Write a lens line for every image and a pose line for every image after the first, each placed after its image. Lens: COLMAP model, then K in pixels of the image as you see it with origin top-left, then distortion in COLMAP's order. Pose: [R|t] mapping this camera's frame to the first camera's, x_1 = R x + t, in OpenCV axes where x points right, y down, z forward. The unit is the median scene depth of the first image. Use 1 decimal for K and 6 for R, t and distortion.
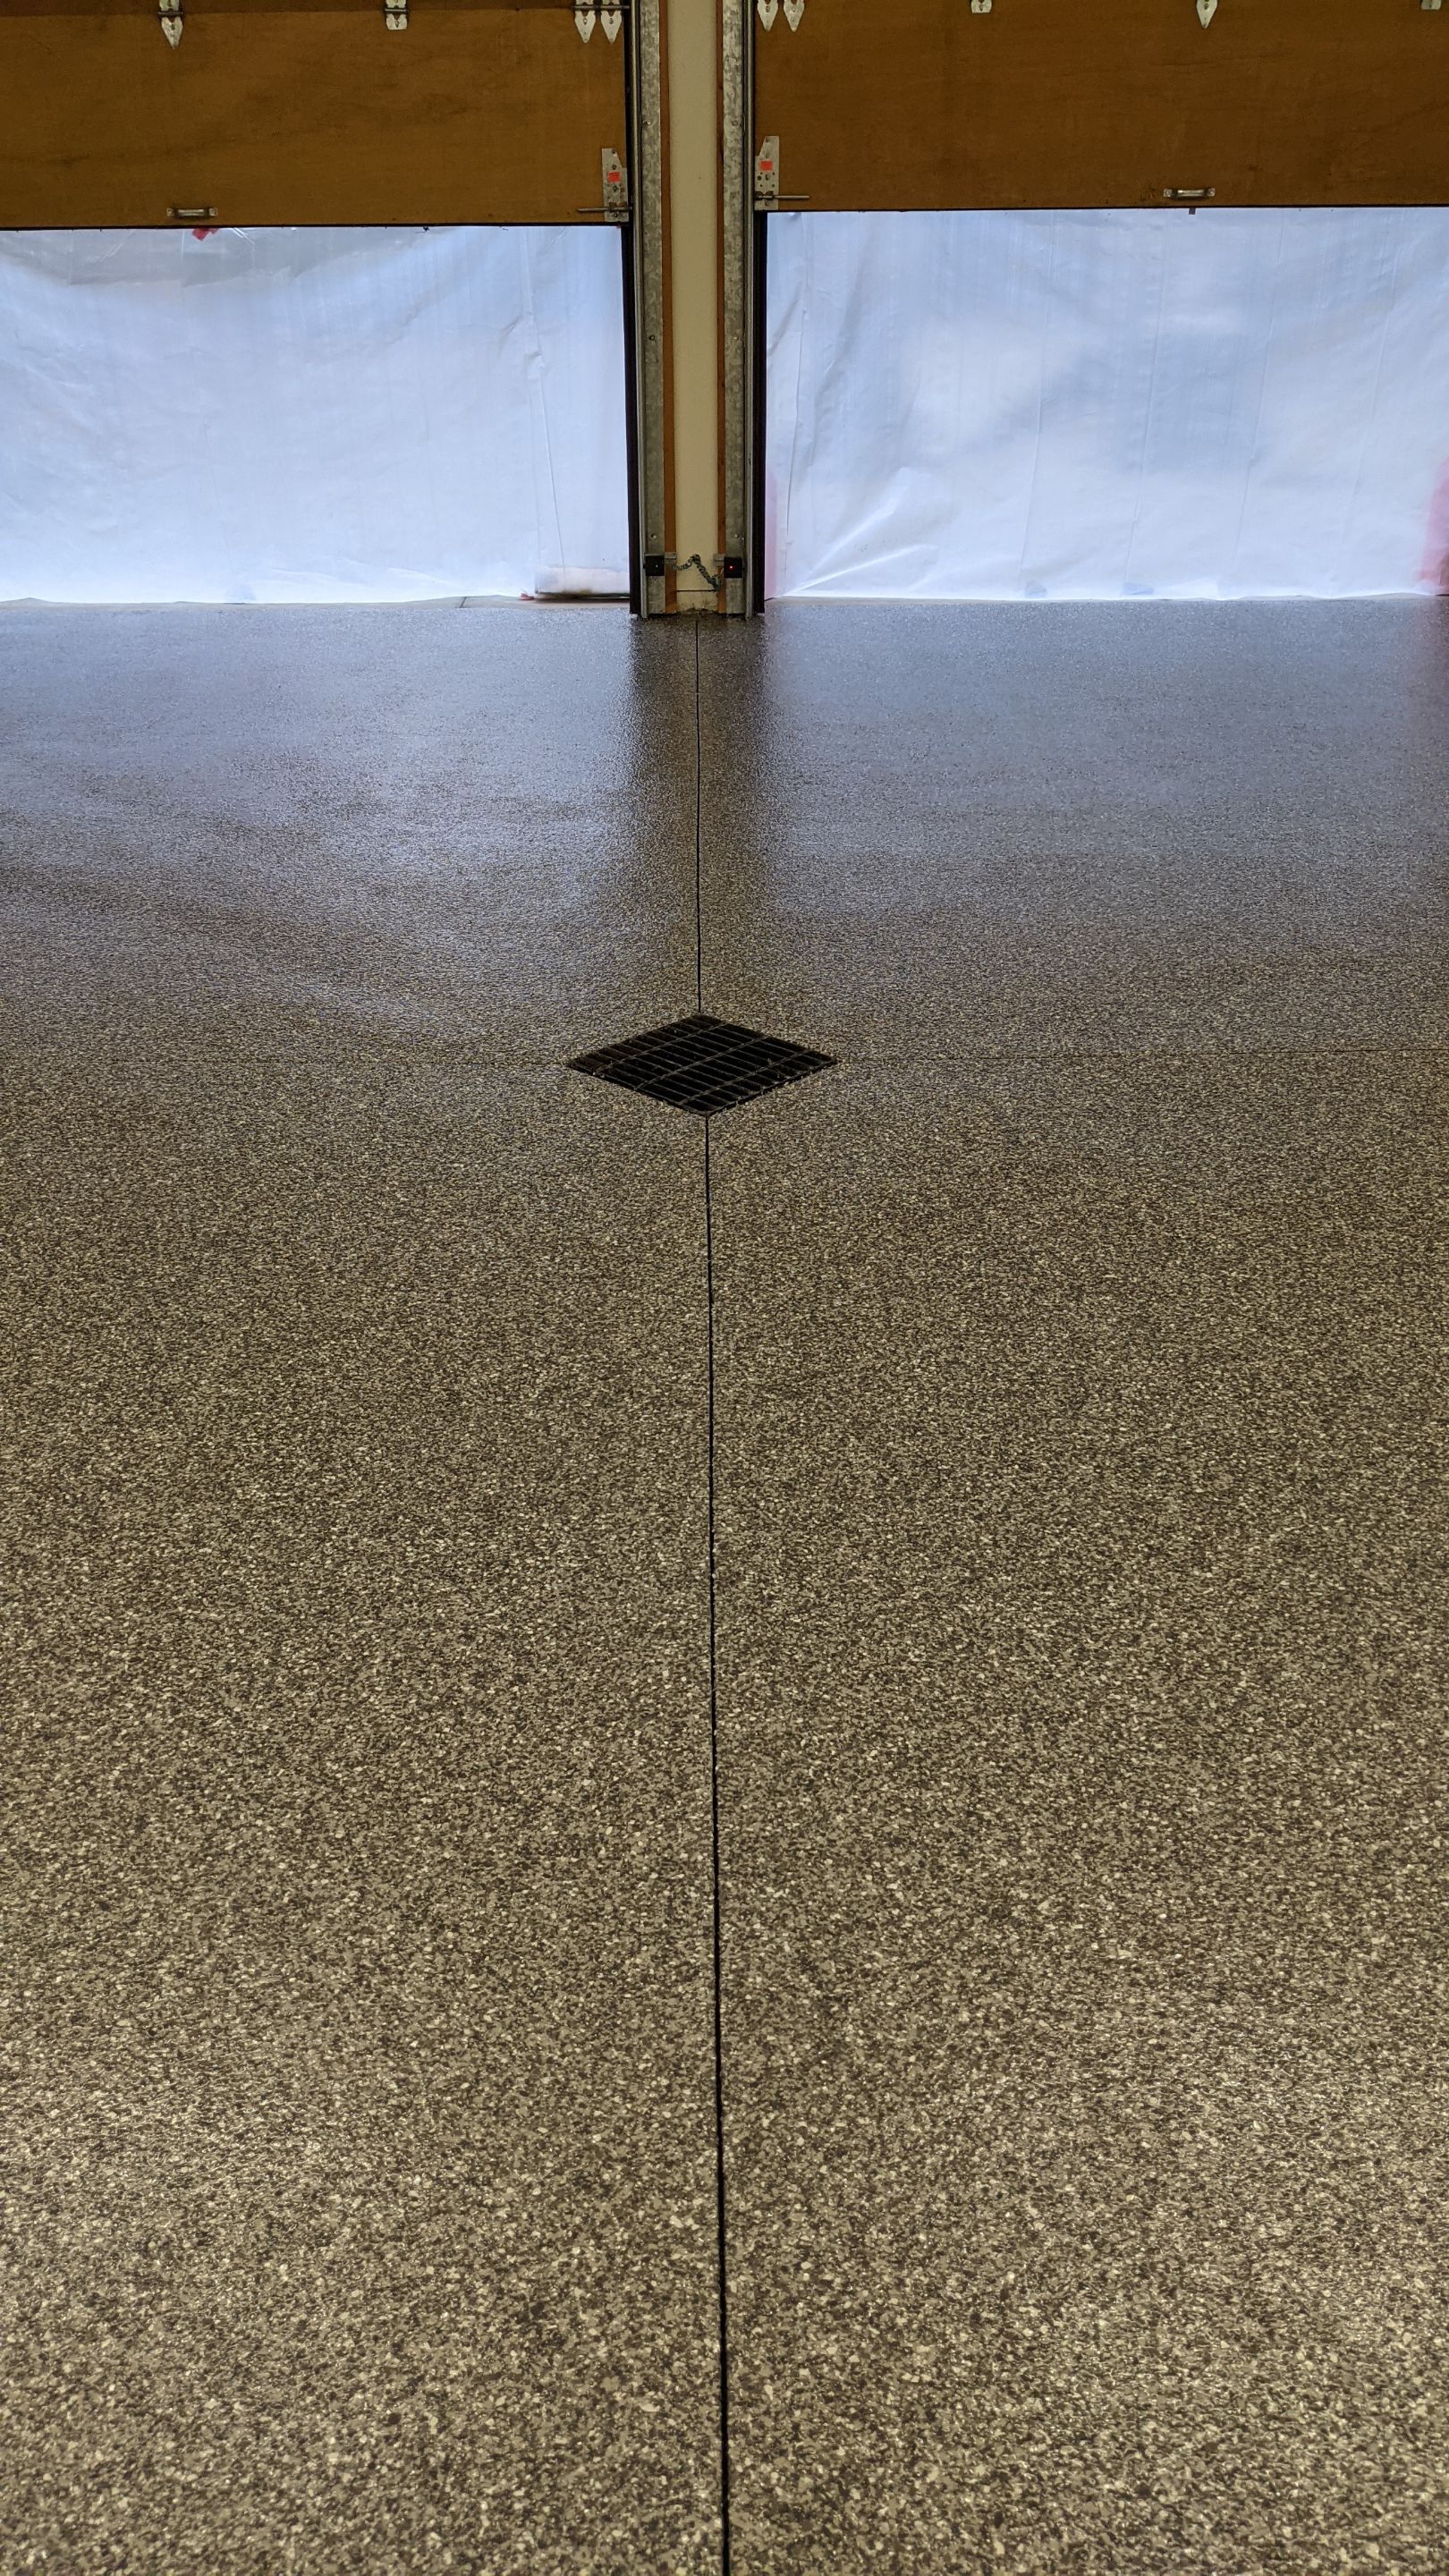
lens RADIAL K [[1959.0, 0, 723.5], [0, 1959.0, 1273.1], [0, 0, 1]] dist [0.038726, -0.010537]
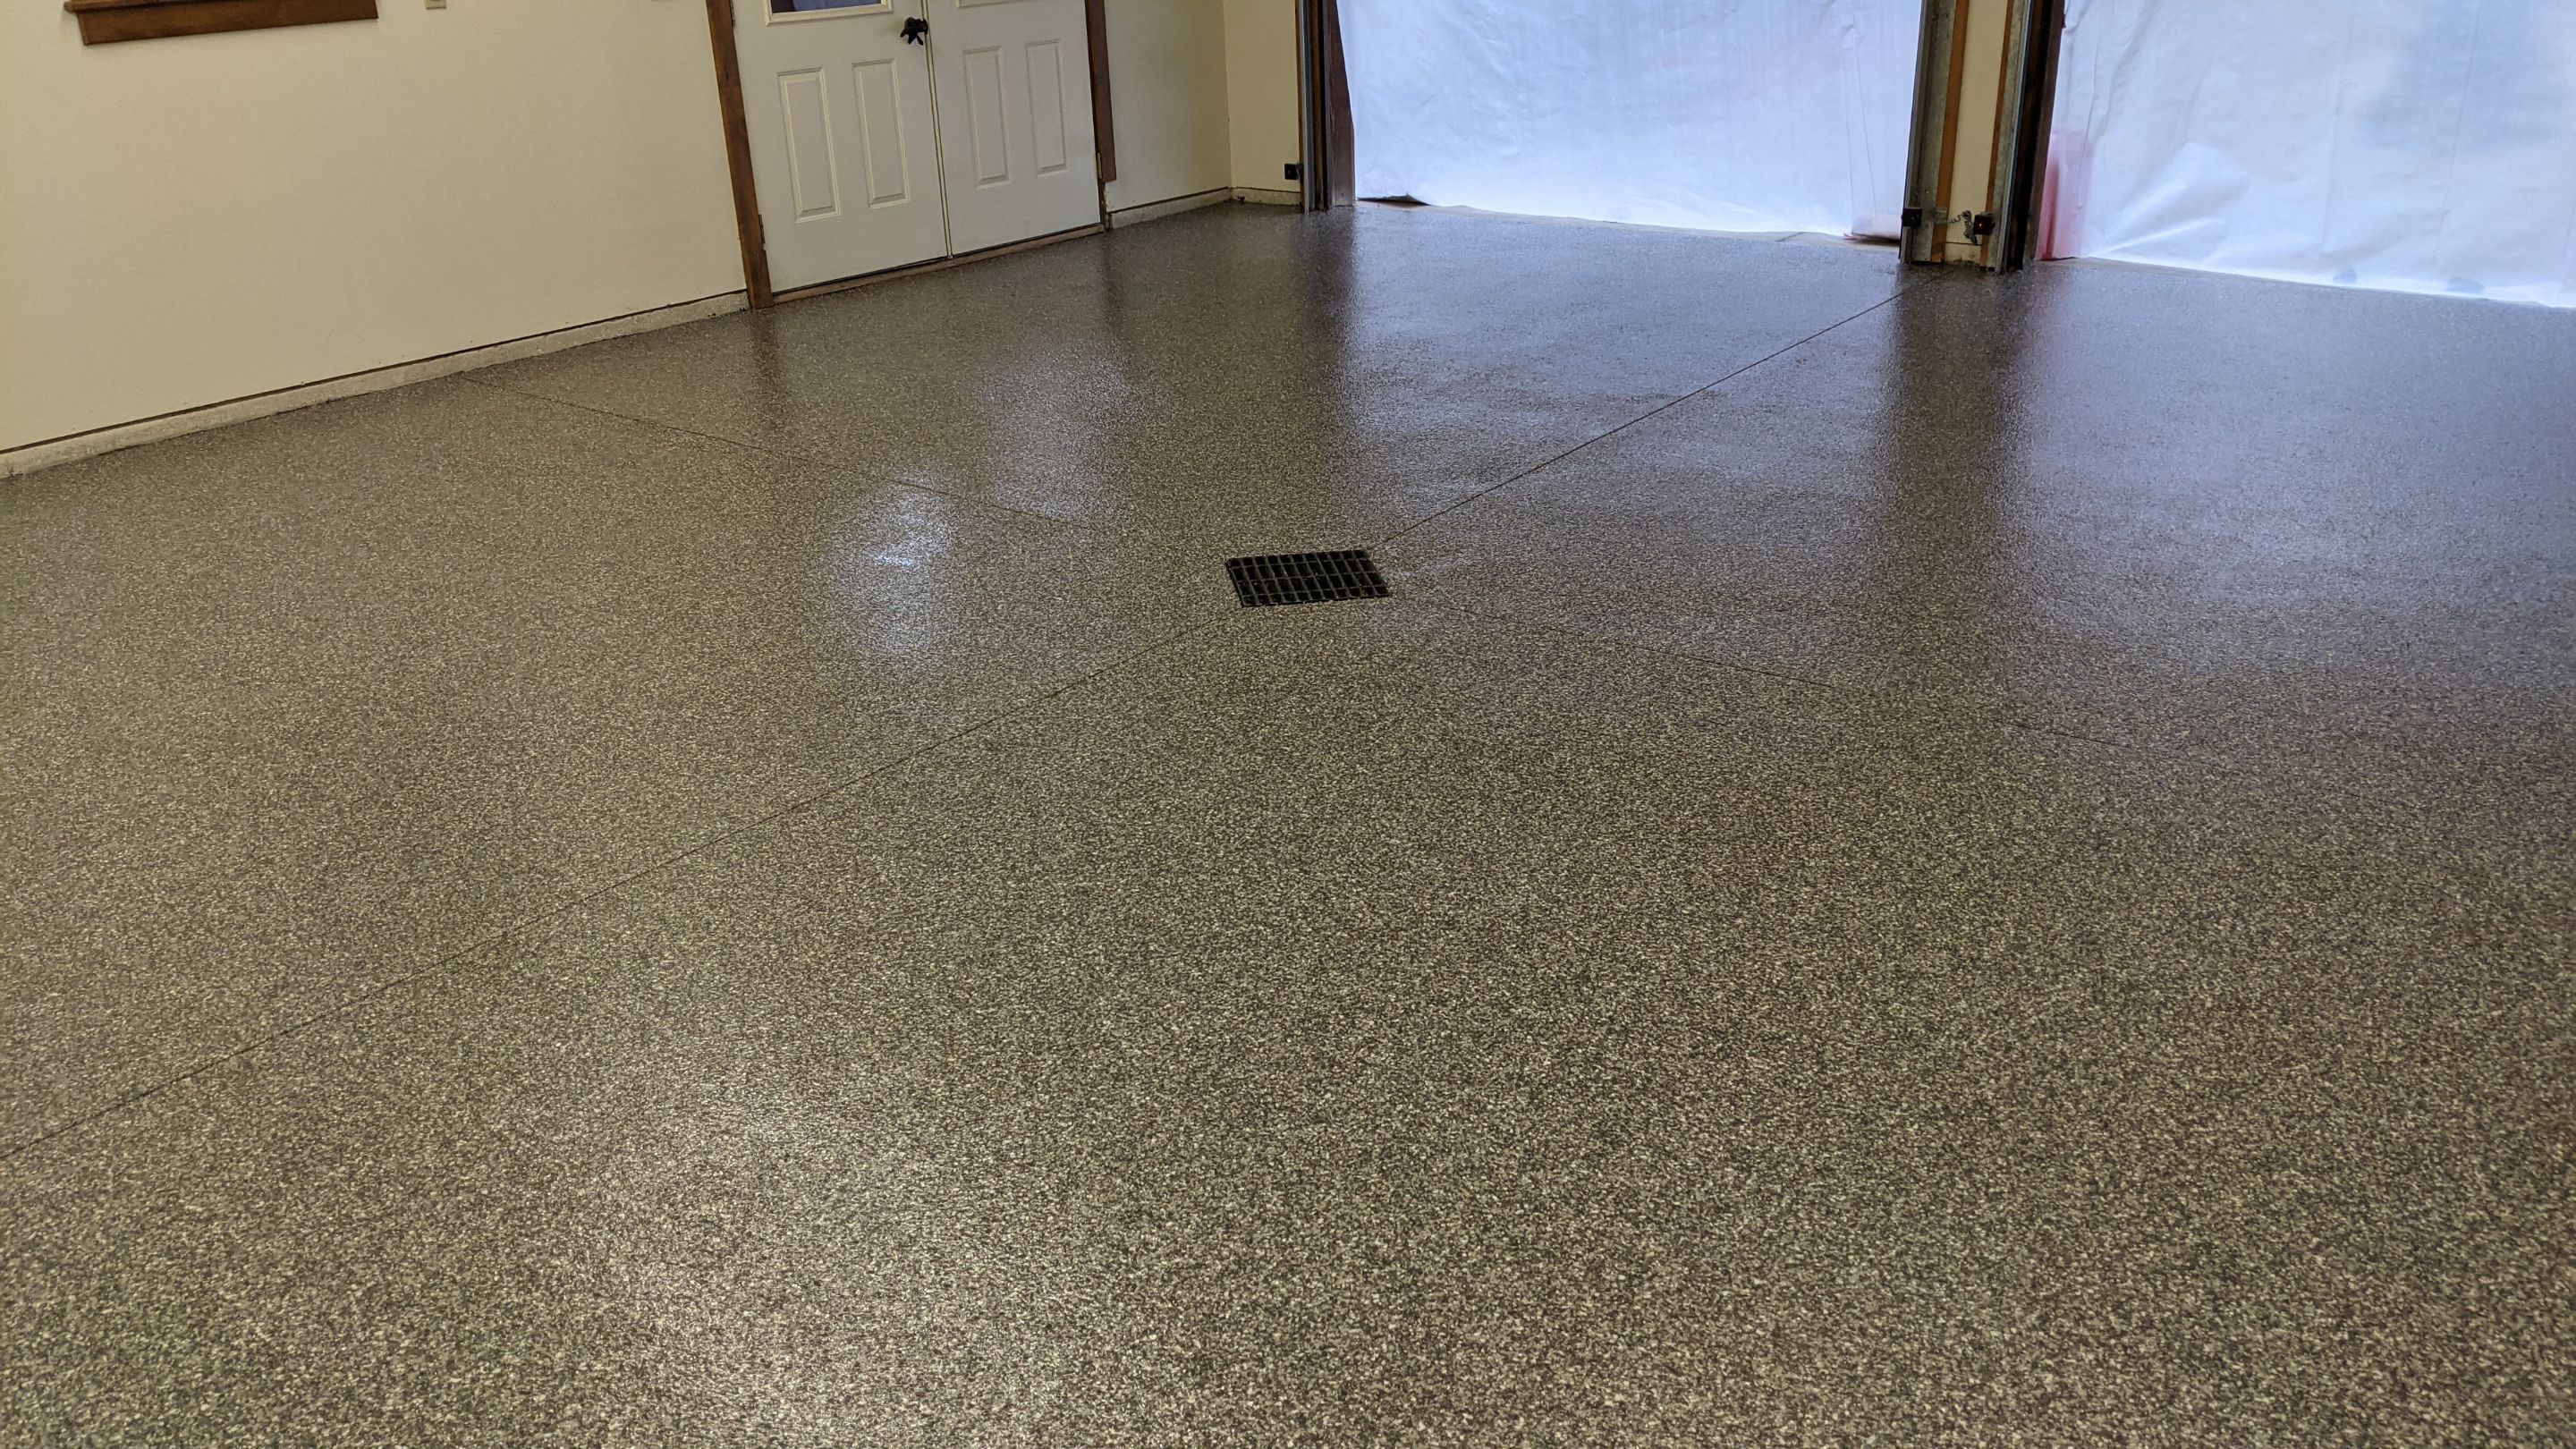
lens RADIAL K [[1959.0, 0, 1284.0], [0, 1959.0, 730.5], [0, 0, 1]] dist [0.038726, -0.010537]
pose [[0.801137, 0.228001, -0.553348, 0.342632], [-0.267004, 0.963638, 0.010490, -0.008633], [0.535619, 0.139342, 0.832884, -0.041296]]
